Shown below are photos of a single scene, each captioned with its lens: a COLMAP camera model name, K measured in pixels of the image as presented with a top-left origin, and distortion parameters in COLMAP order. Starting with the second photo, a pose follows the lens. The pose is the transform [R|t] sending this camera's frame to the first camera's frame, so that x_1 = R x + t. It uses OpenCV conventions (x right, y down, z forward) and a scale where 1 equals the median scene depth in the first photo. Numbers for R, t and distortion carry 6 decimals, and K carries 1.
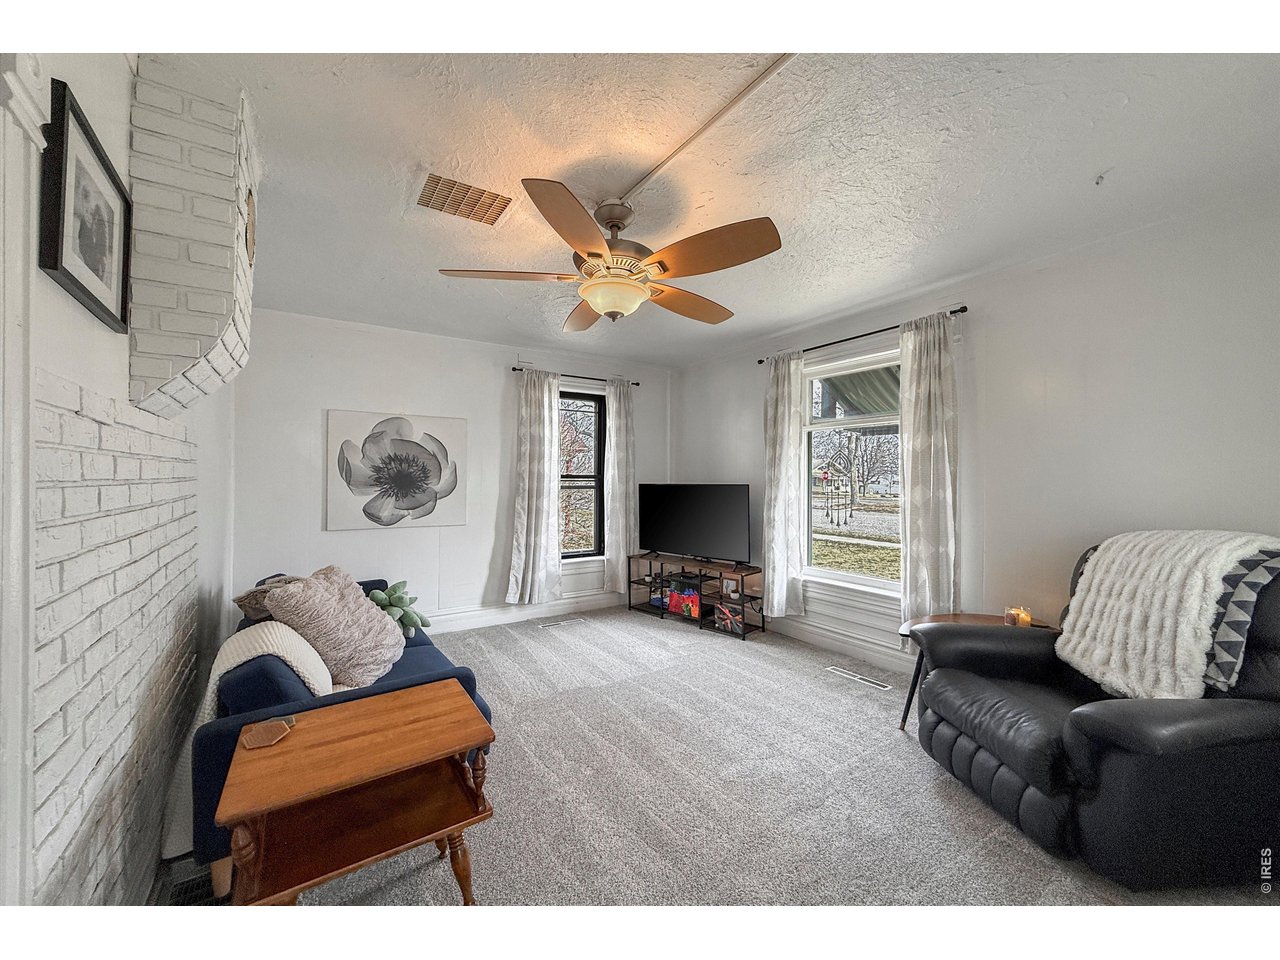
lens RADIAL K [[519.1, 0, 630.5], [0, 519.1, 477.6], [0, 0, 1]] dist [0.000884, -0.000074]
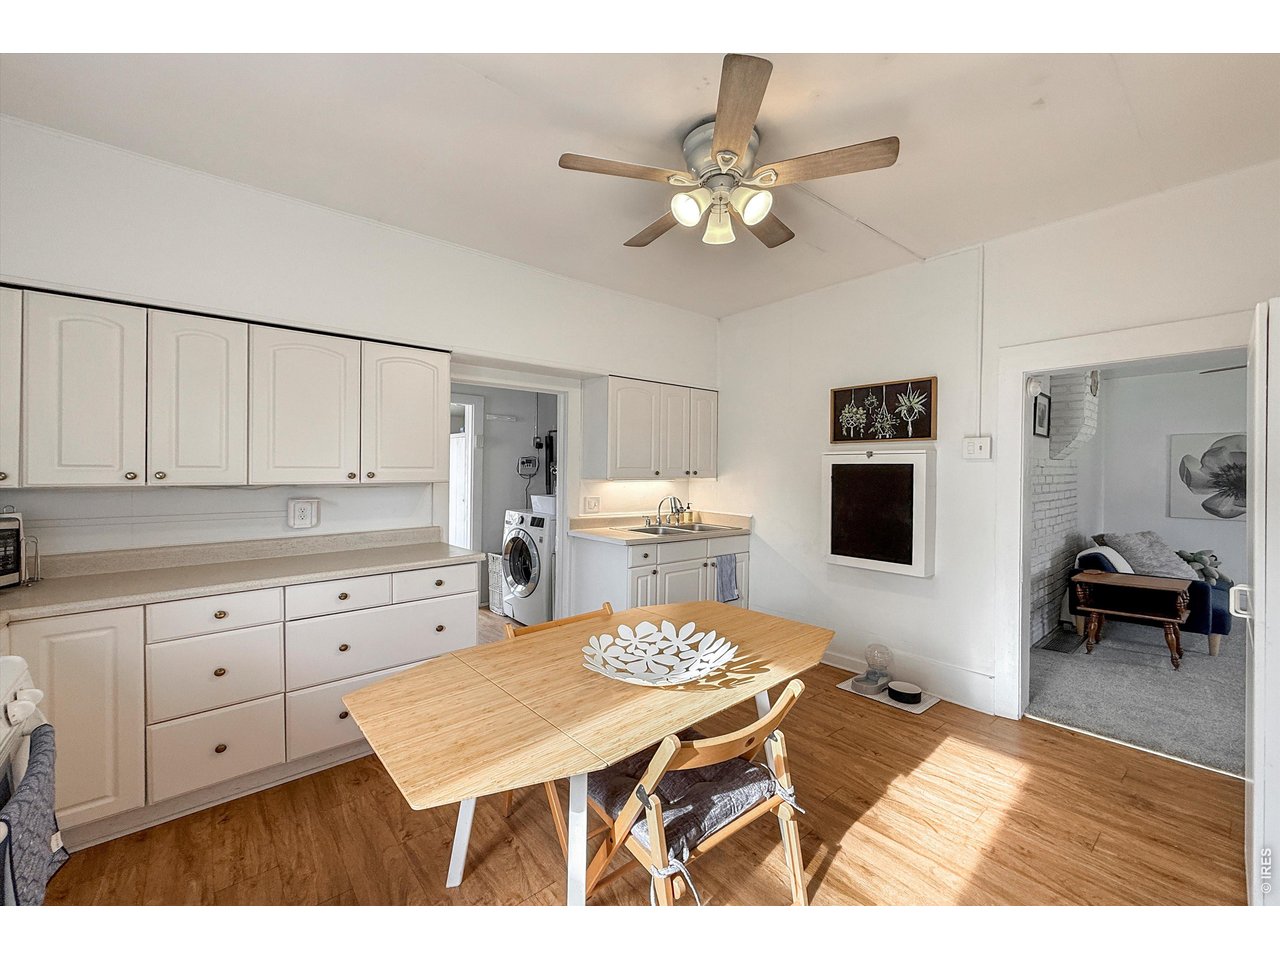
lens RADIAL K [[515.3, 0, 656.3], [0, 515.3, 479.2], [0, 0, 1]] dist [-0.001171, -0.000336]
pose [[0.150107, 0.006777, -0.988647, 0.877691], [-0.002096, 0.999976, 0.006536, -0.016835], [0.988668, 0.001091, 0.150118, -0.908590]]
